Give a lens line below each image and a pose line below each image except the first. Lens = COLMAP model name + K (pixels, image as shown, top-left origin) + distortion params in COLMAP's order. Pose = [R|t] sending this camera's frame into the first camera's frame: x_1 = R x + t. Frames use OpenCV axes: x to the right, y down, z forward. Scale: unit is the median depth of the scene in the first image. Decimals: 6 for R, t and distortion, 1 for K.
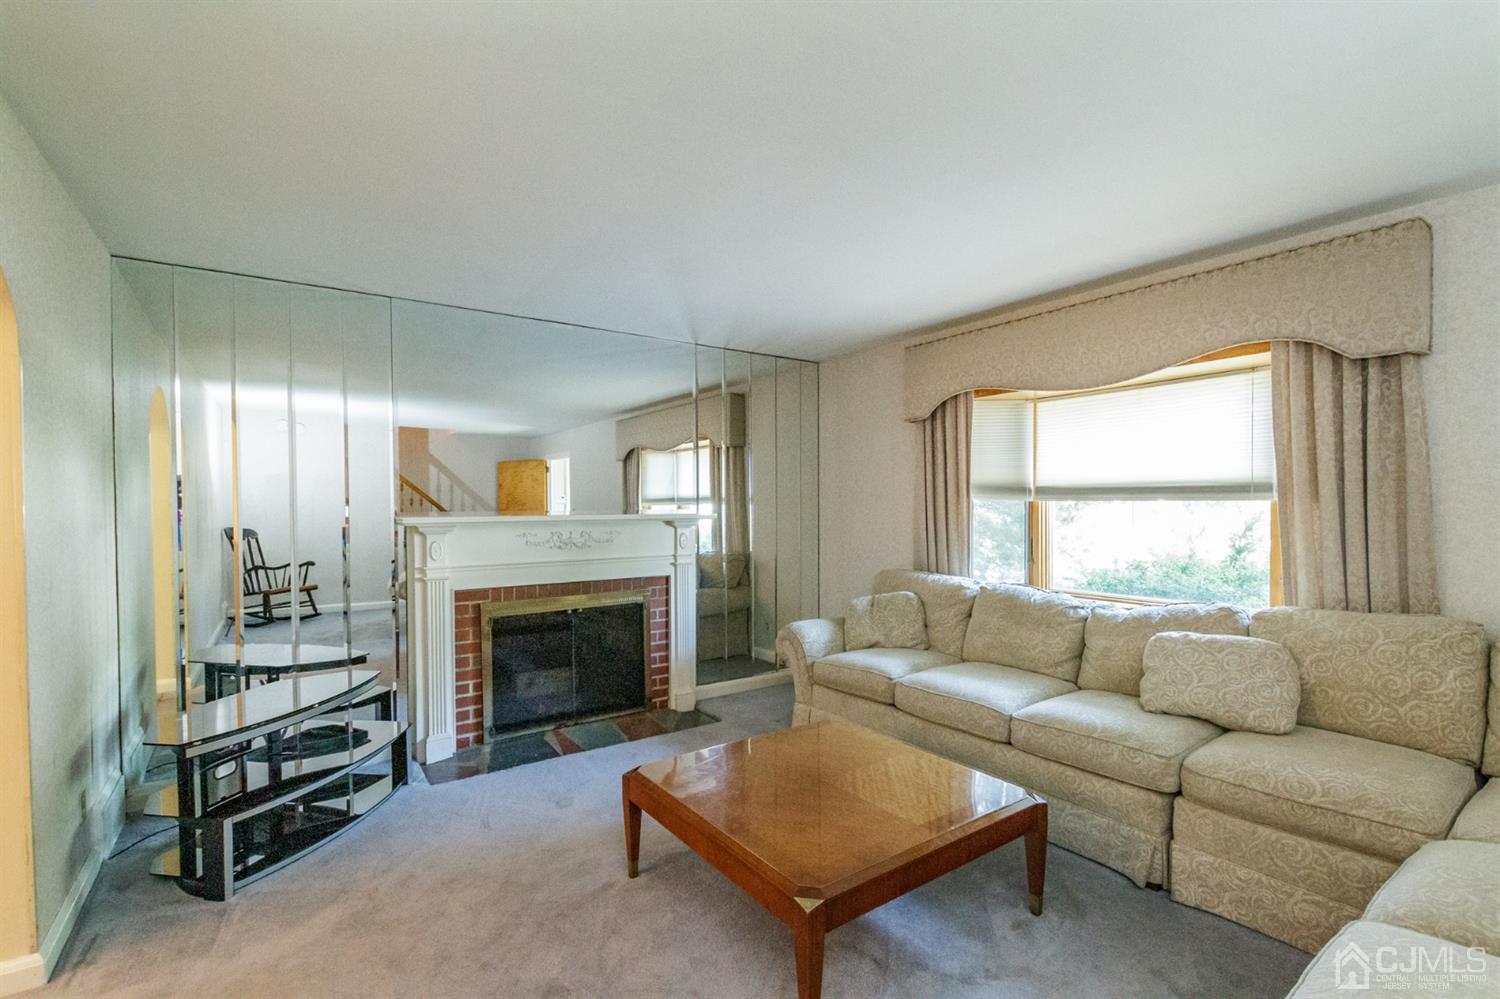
lens RADIAL K [[685.2, 0, 748.8], [0, 685.2, 503.1], [0, 0, 1]] dist [0.010464, -0.004659]
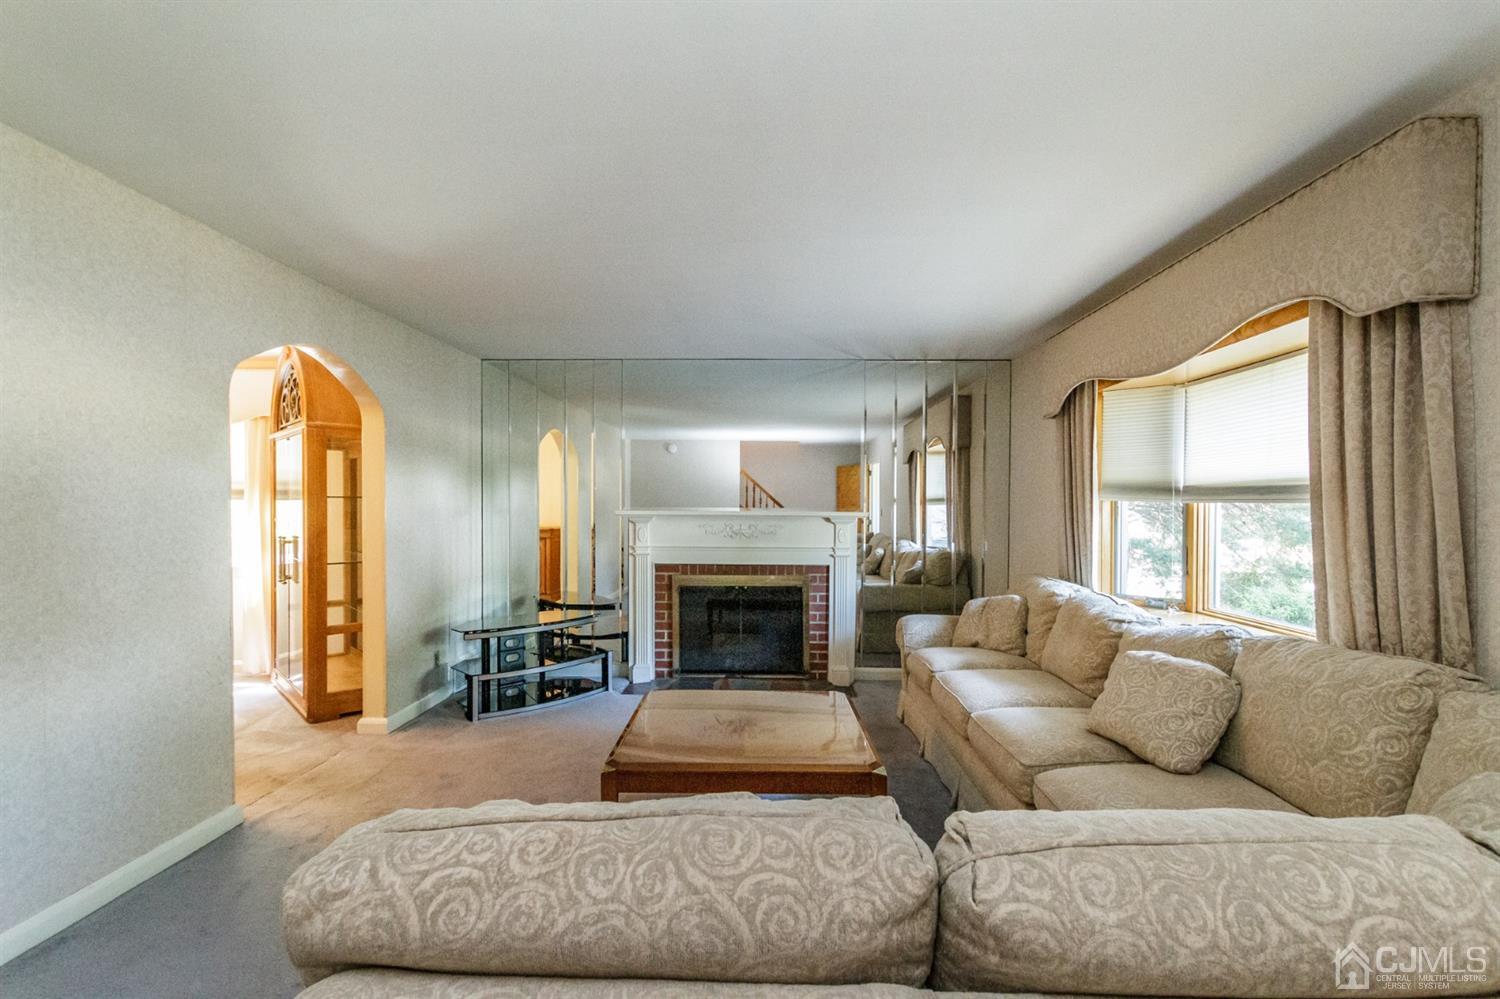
lens RADIAL K [[685.2, 0, 746.0], [0, 685.2, 503.9], [0, 0, 1]] dist [0.010464, -0.004659]
pose [[0.805882, 0.009157, -0.592005, 0.531710], [-0.009244, 0.999953, 0.002883, 0.000719], [0.592004, 0.003149, 0.805929, -0.009174]]
